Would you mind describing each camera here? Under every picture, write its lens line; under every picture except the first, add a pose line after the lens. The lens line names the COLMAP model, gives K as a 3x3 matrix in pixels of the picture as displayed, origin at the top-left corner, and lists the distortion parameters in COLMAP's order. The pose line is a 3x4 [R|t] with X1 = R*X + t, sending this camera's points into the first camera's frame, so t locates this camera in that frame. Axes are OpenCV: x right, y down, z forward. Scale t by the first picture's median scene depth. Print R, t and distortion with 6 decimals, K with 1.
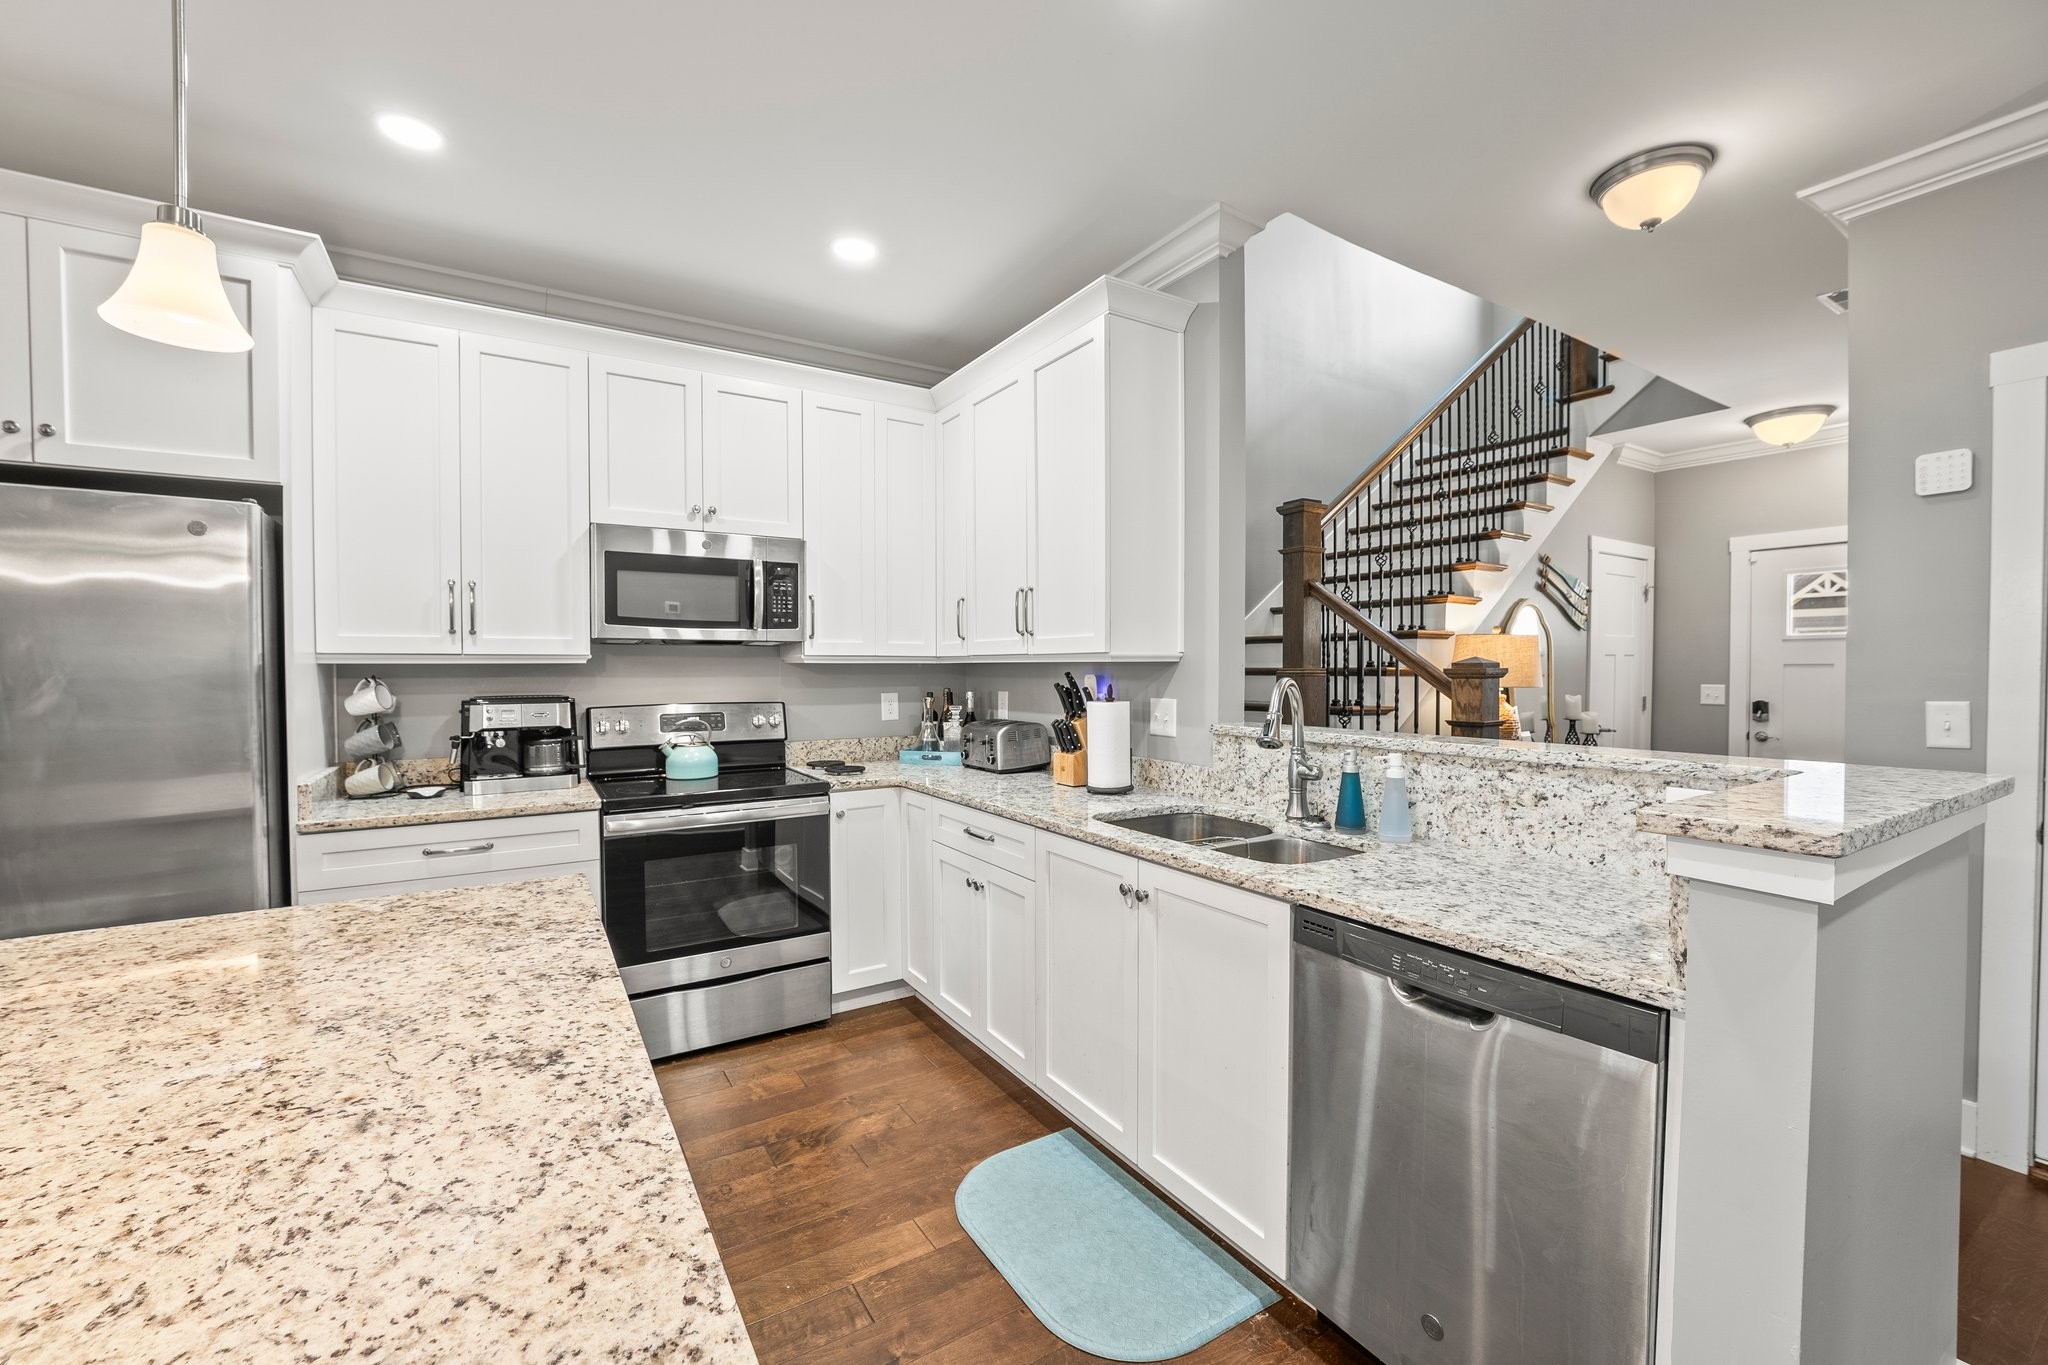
lens RADIAL K [[826.0, 0, 1021.1], [0, 826.0, 688.7], [0, 0, 1]] dist [-0.025172, 0.004022]
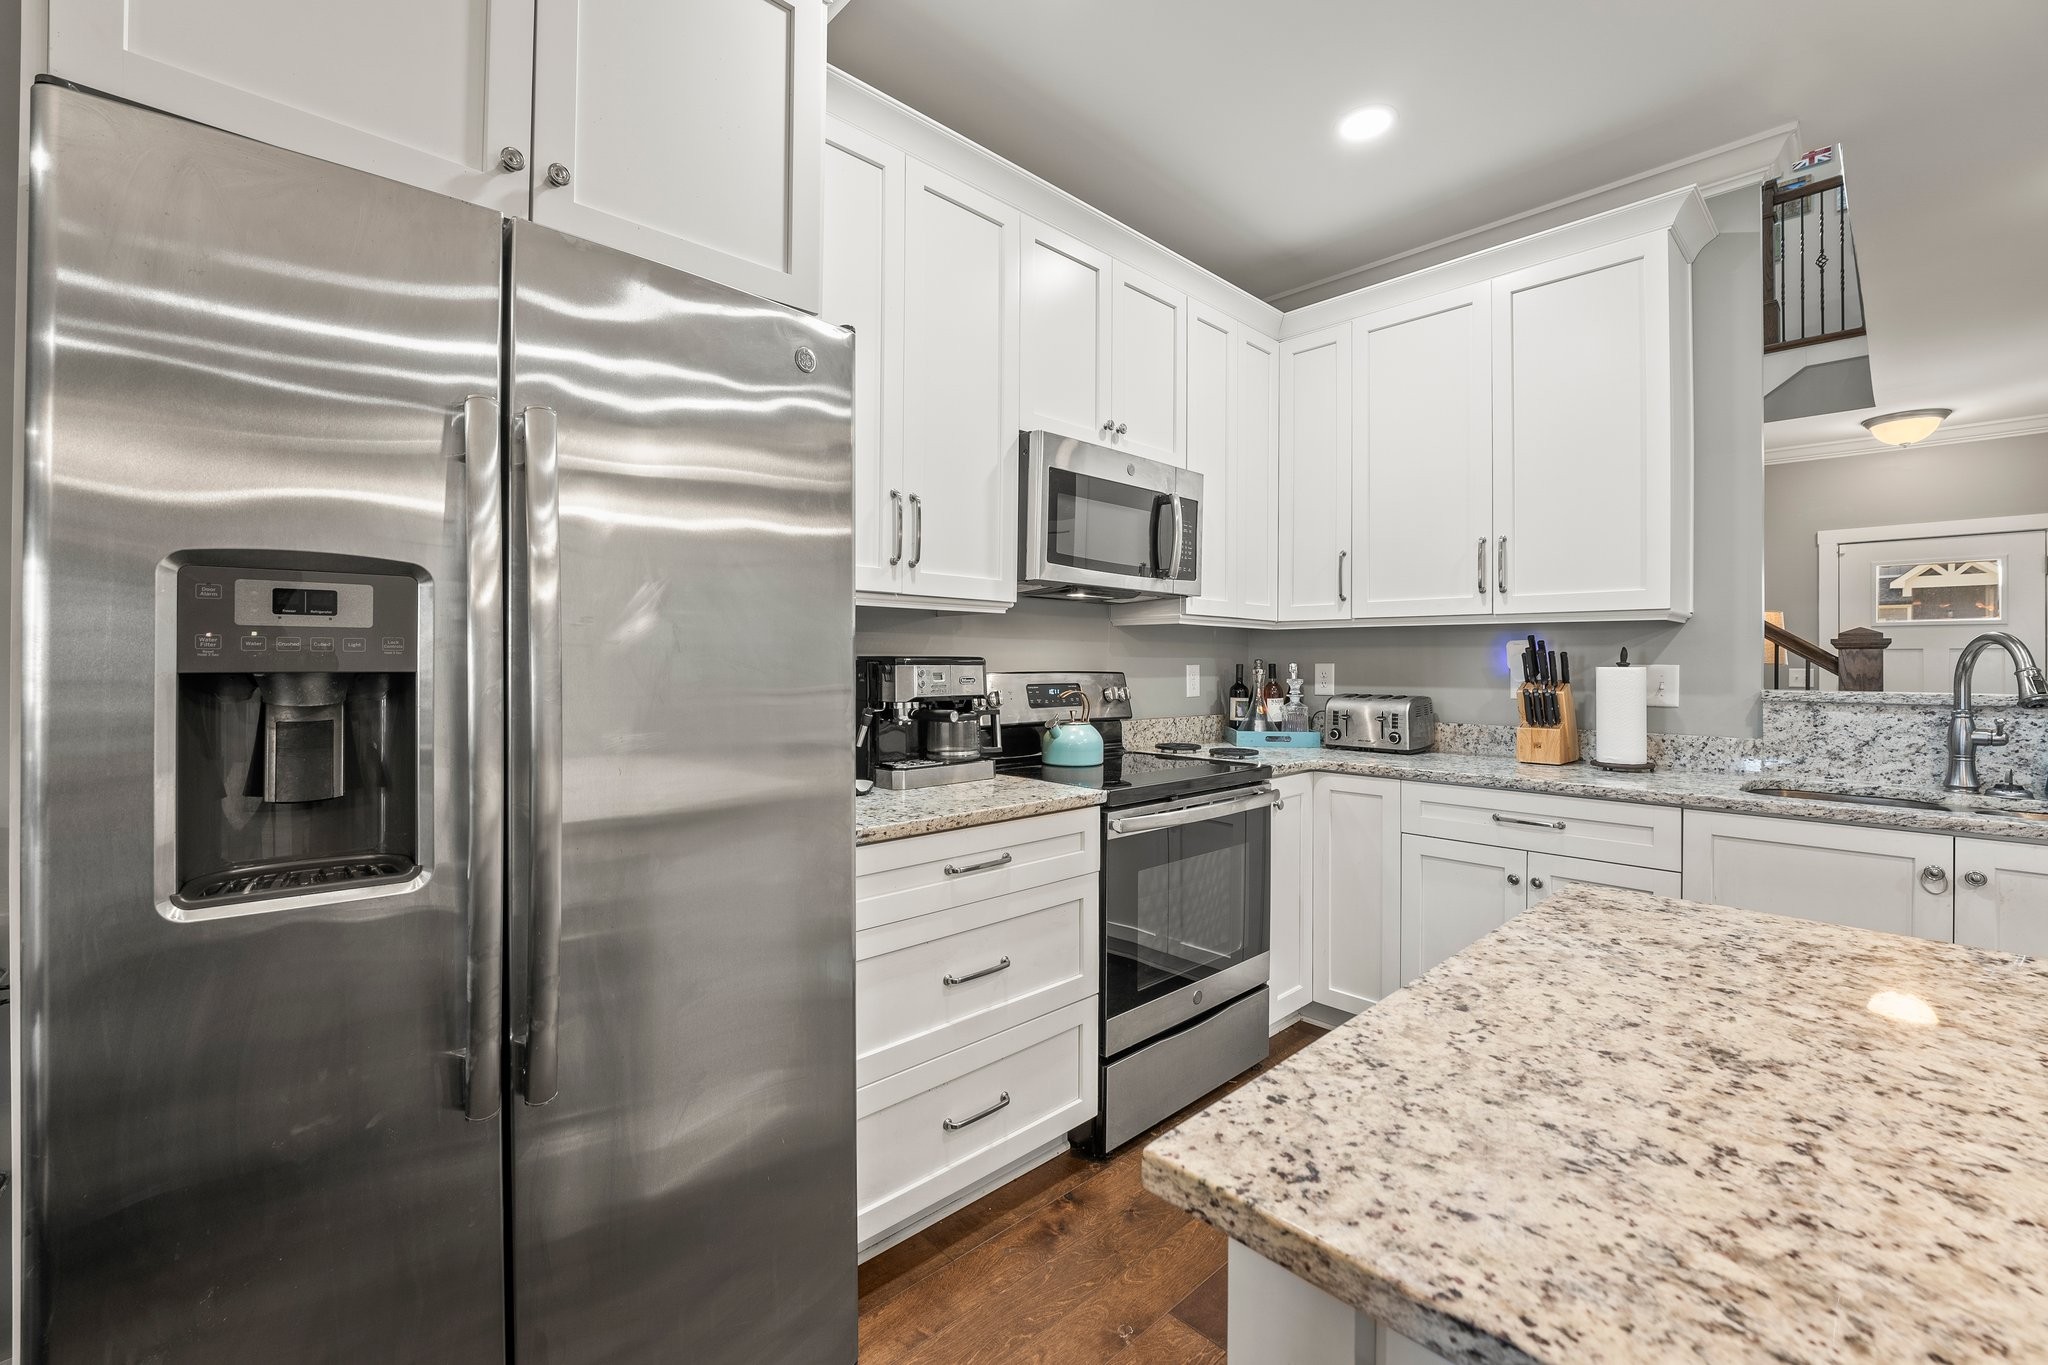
lens RADIAL K [[855.3, 0, 1018.1], [0, 855.3, 653.2], [0, 0, 1]] dist [-0.021746, 0.003797]
pose [[0.980591, 0.010736, 0.195769, -0.705764], [-0.003548, 0.999308, -0.037031, 0.036892], [-0.196031, 0.035617, 0.979951, 0.235802]]
